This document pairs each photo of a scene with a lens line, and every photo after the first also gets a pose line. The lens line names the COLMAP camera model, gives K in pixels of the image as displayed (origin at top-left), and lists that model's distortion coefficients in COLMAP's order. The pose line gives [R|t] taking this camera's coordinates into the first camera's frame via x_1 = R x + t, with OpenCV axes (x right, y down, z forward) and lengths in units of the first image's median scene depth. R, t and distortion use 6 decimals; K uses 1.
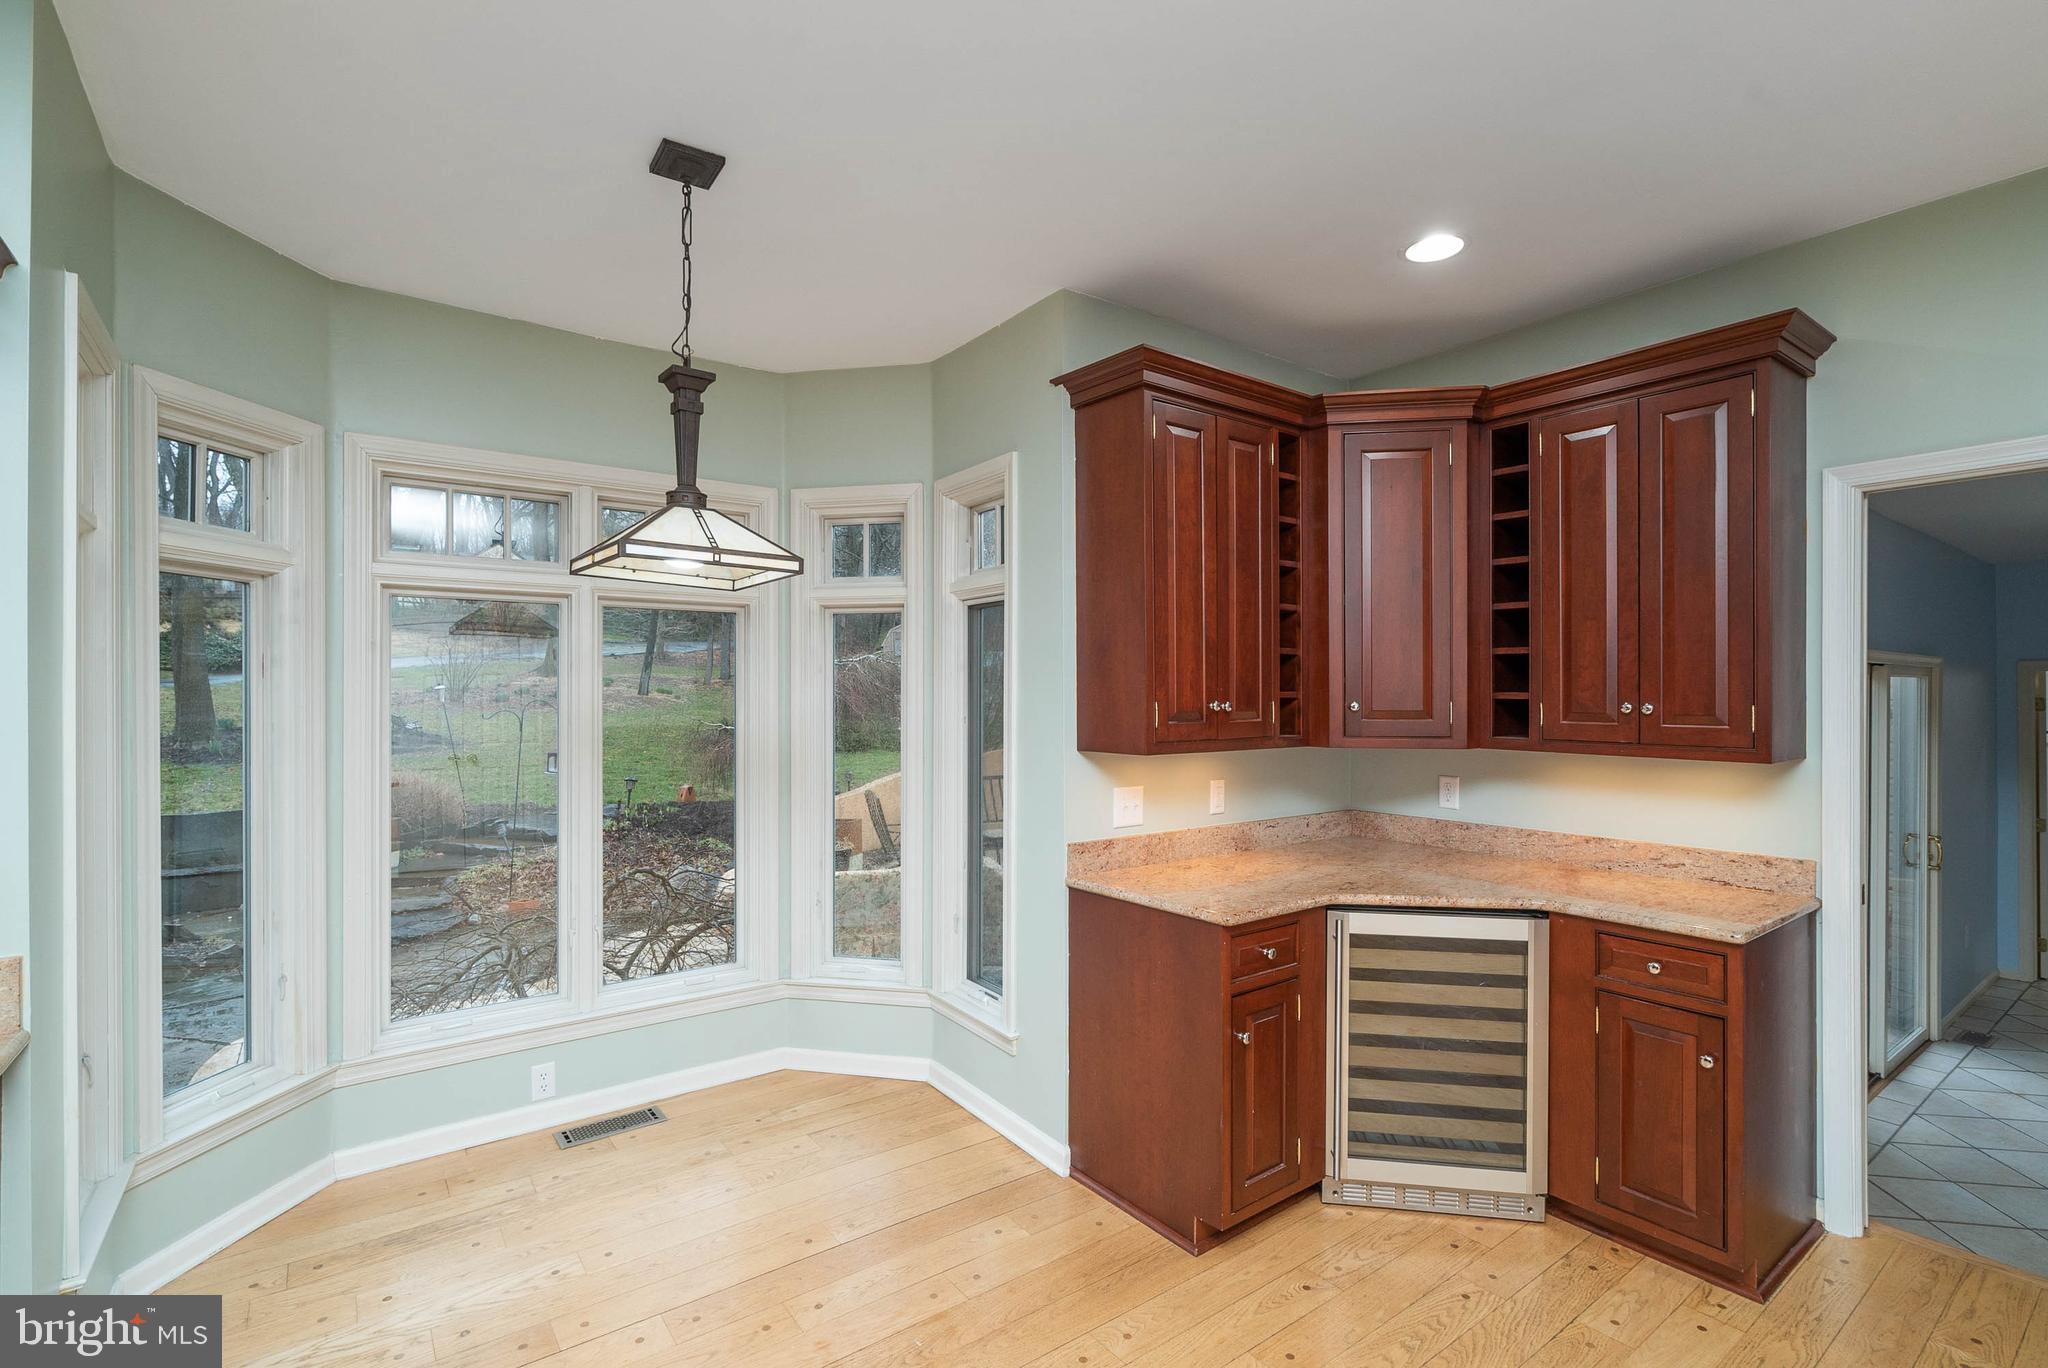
lens RADIAL K [[932.5, 0, 1012.3], [0, 932.5, 689.1], [0, 0, 1]] dist [-0.004878, 0.001629]
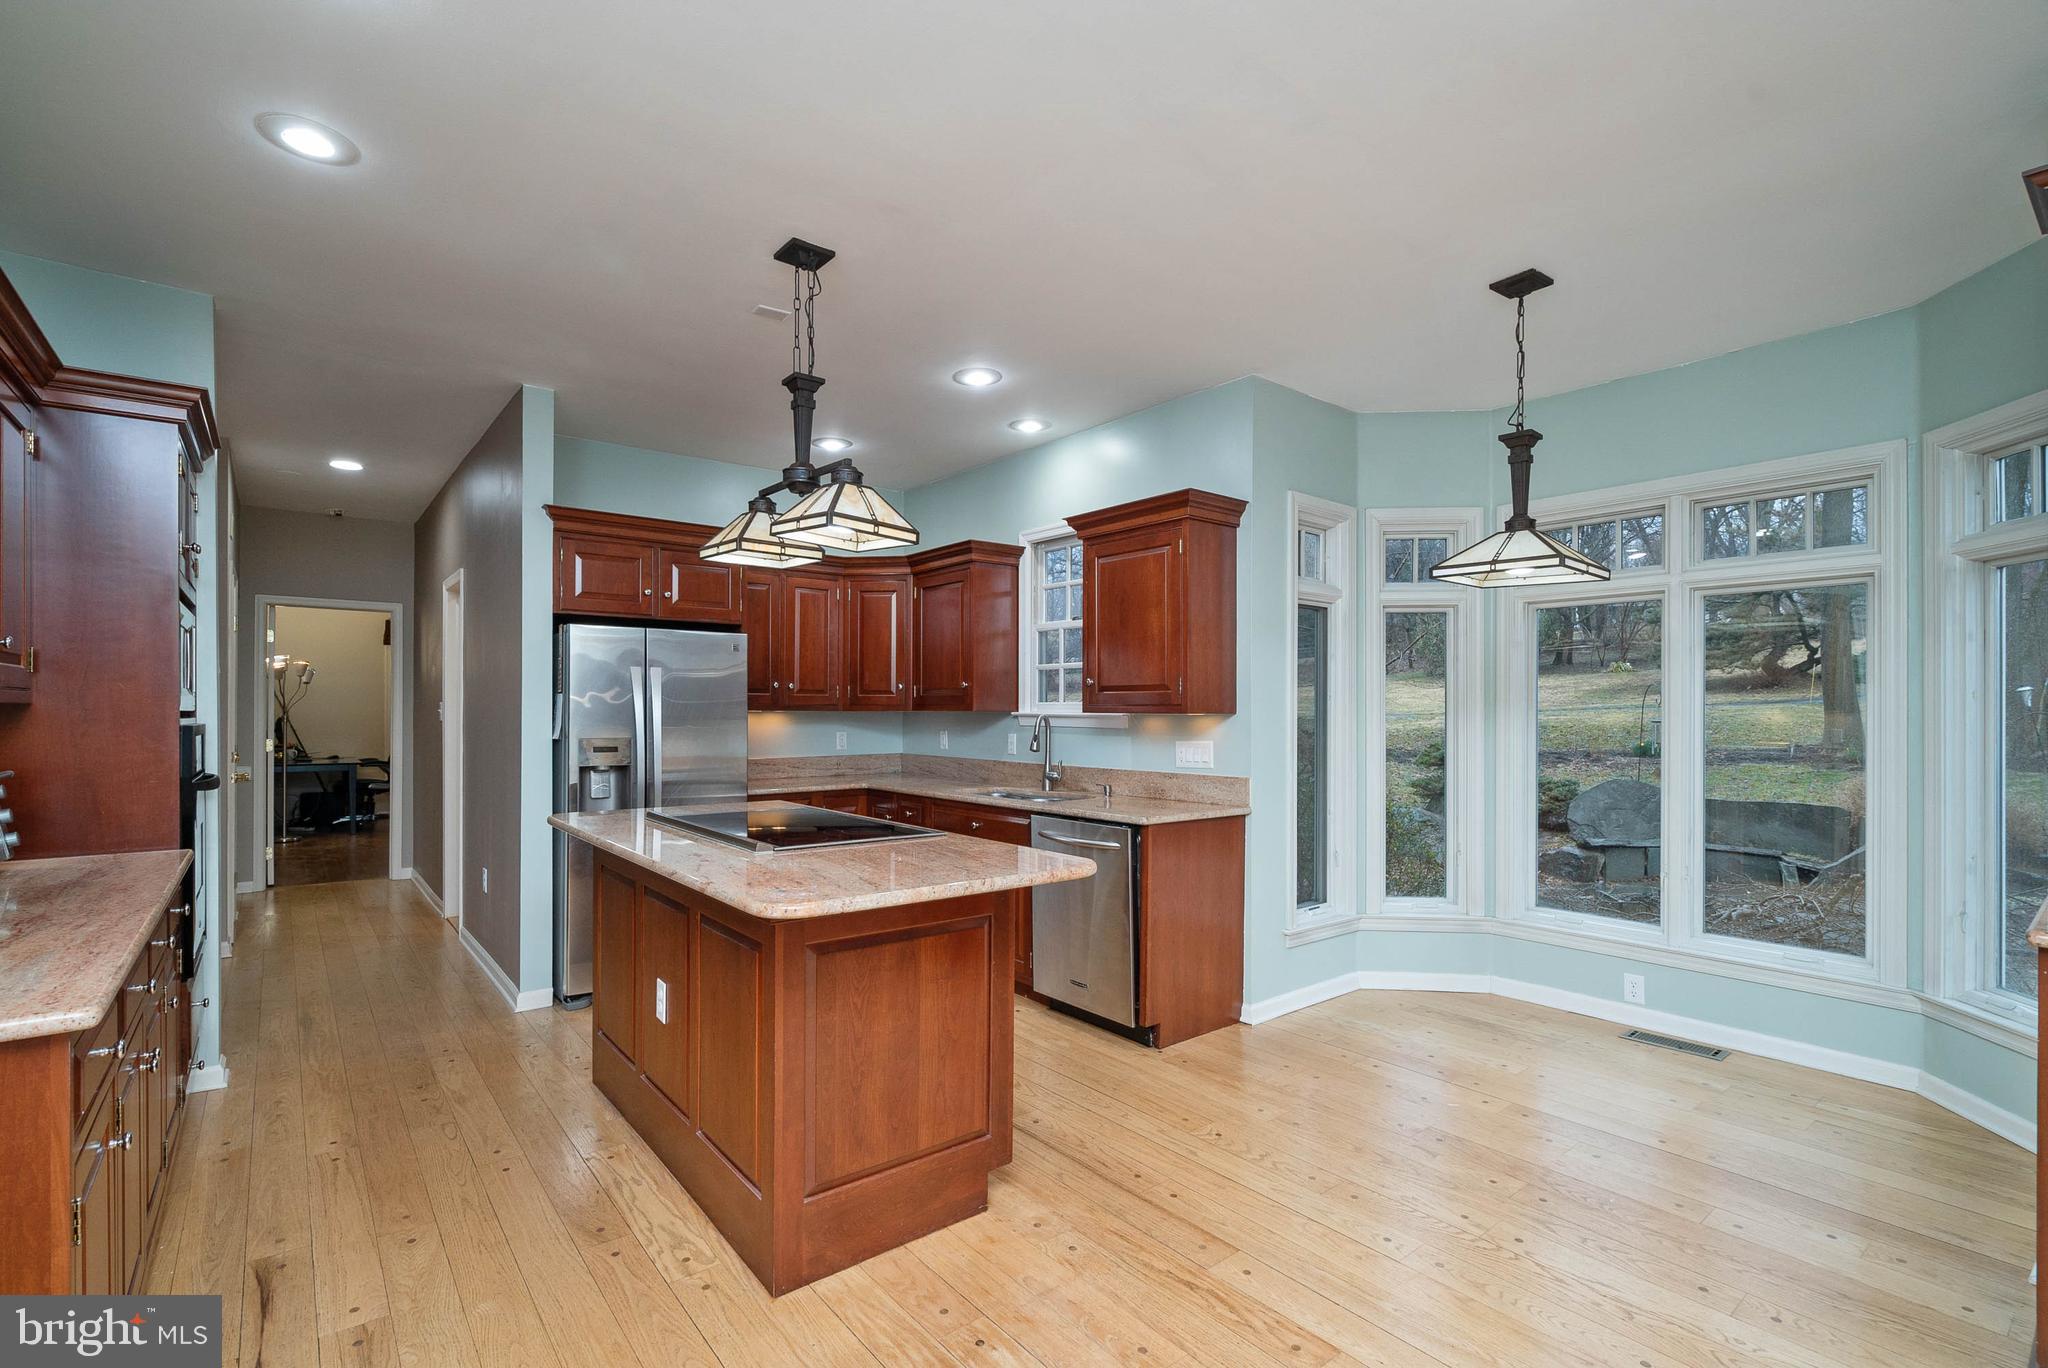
lens RADIAL K [[932.5, 0, 1003.7], [0, 932.5, 703.3], [0, 0, 1]] dist [-0.004878, 0.001629]
pose [[0.033525, -0.003274, -0.999433, 0.832344], [-0.002005, 0.999992, -0.003343, 0.057058], [0.999436, 0.002116, 0.033518, 0.143870]]
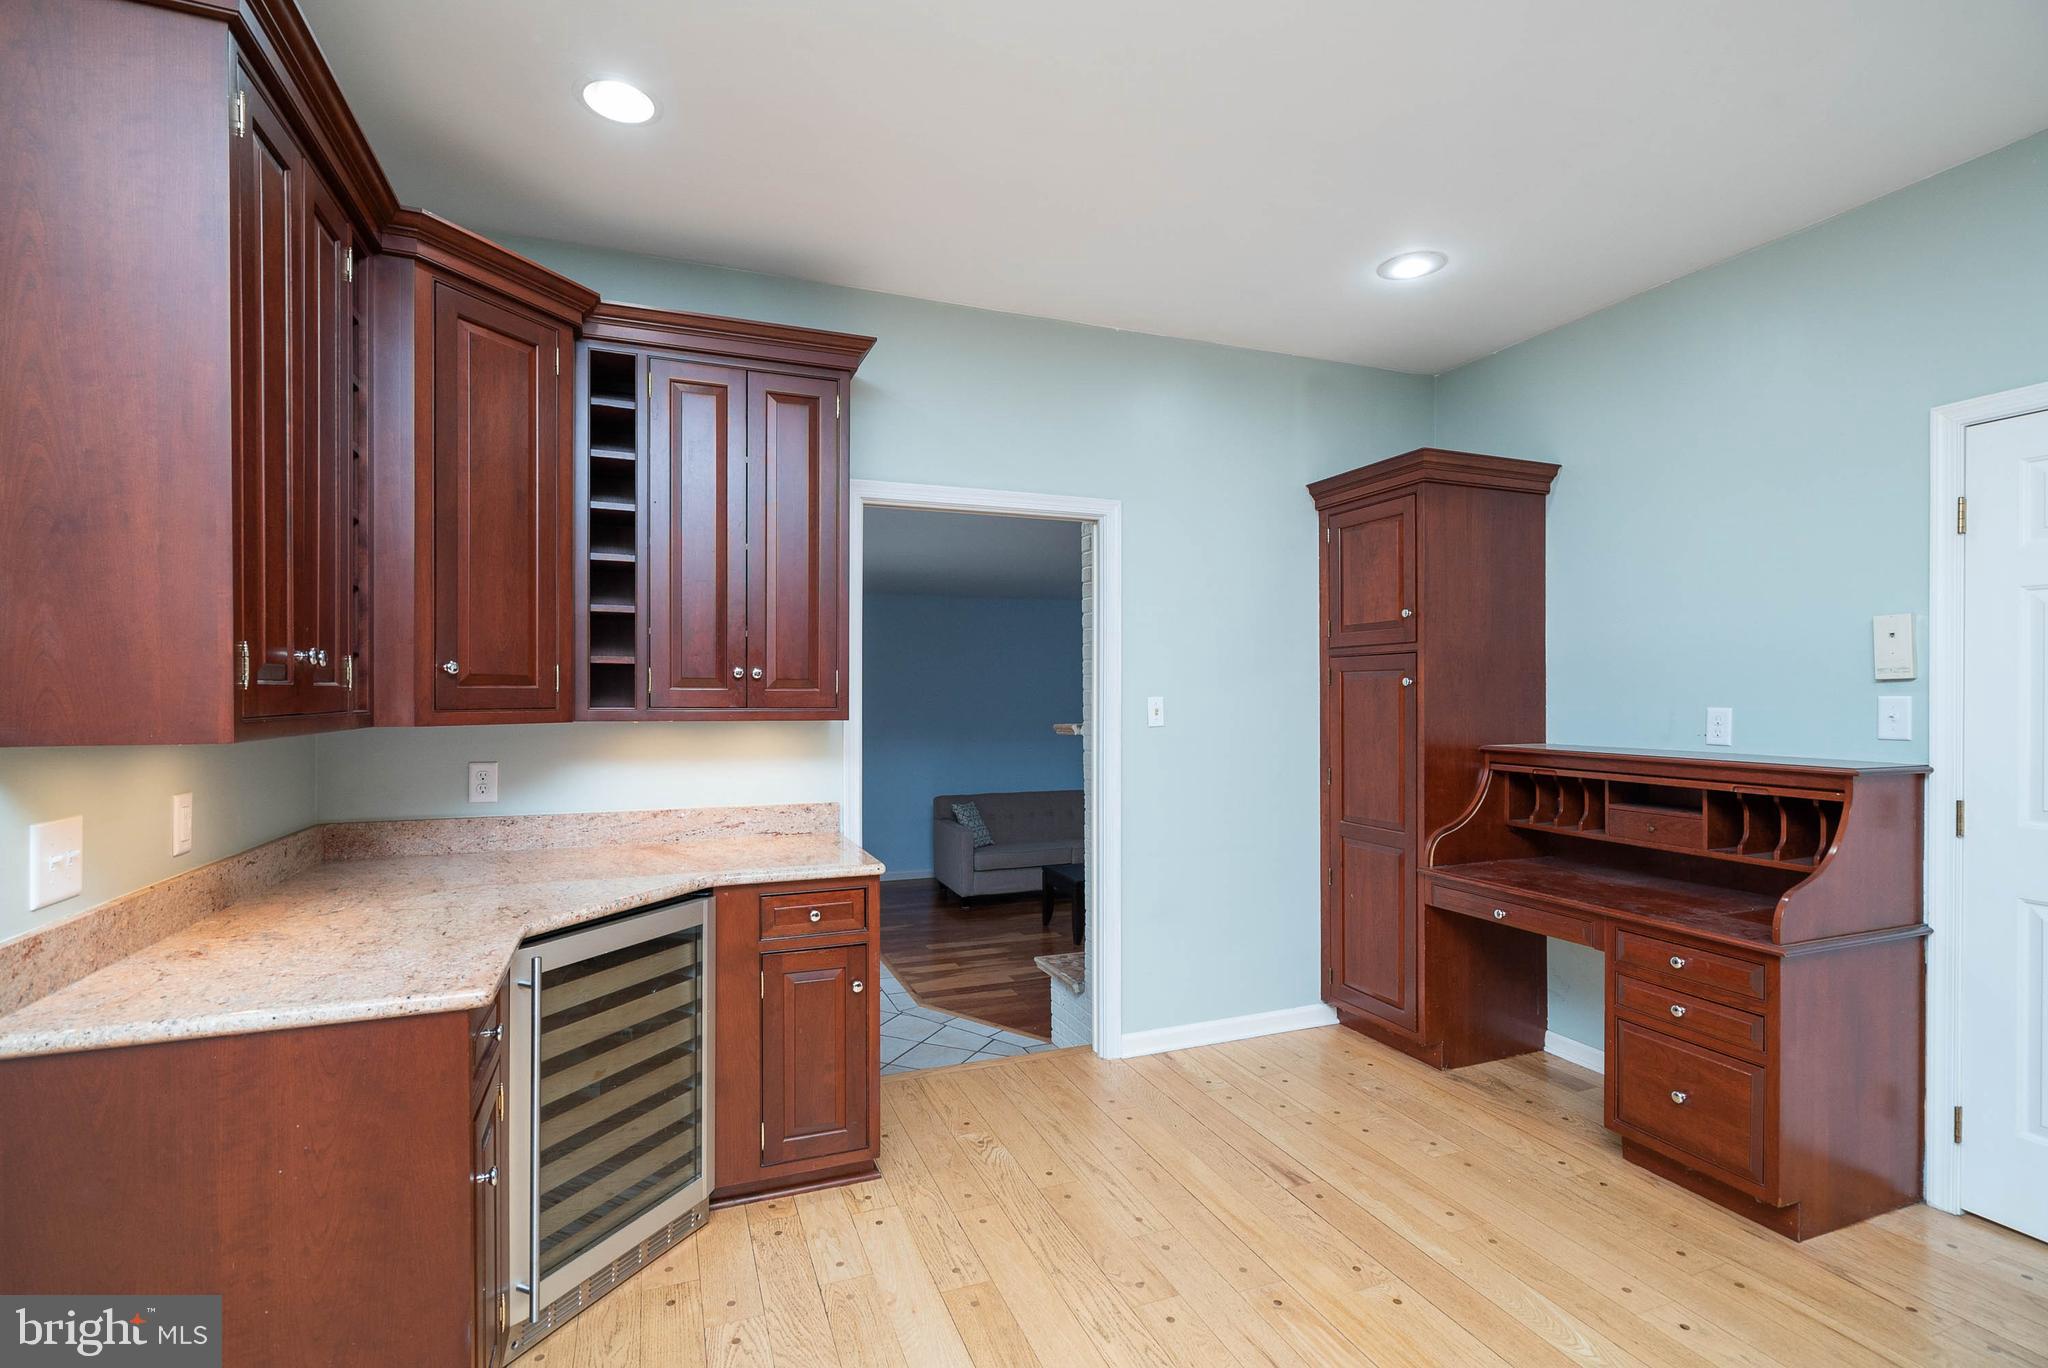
lens RADIAL K [[932.5, 0, 1035.9], [0, 932.5, 693.0], [0, 0, 1]] dist [-0.004878, 0.001629]
pose [[0.256506, 0.000511, 0.966542, -0.235304], [-0.005999, 0.999981, 0.001064, 0.039650], [-0.966524, -0.006071, 0.256505, 0.432007]]
